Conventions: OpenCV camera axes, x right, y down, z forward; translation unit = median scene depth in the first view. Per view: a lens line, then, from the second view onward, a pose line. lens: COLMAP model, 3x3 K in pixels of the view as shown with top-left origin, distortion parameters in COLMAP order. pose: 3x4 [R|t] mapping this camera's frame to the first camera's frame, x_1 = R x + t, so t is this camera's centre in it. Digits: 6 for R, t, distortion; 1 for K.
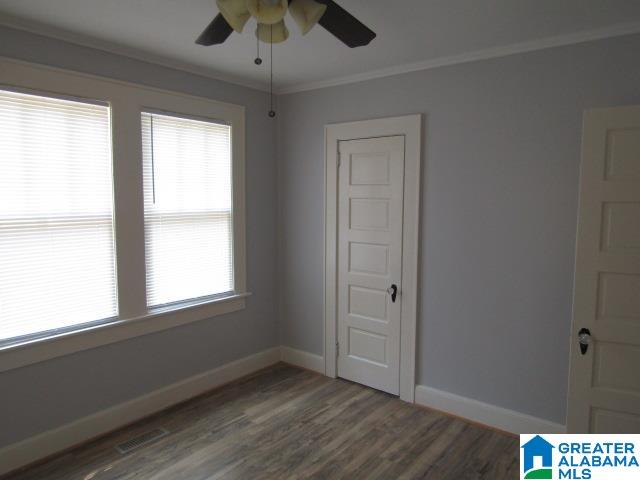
lens RADIAL K [[460.6, 0, 321.3], [0, 460.6, 242.7], [0, 0, 1]] dist [-0.004963, 0.006545]
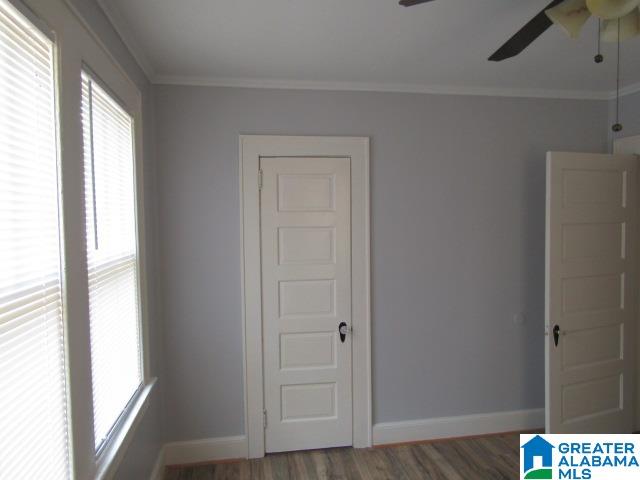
lens RADIAL K [[460.6, 0, 317.5], [0, 460.6, 240.9], [0, 0, 1]] dist [-0.004963, 0.006545]
pose [[0.668434, -0.052850, 0.741891, -0.516983], [0.098291, 0.995001, -0.017678, -0.053418], [-0.737248, 0.084738, 0.670287, 0.413939]]
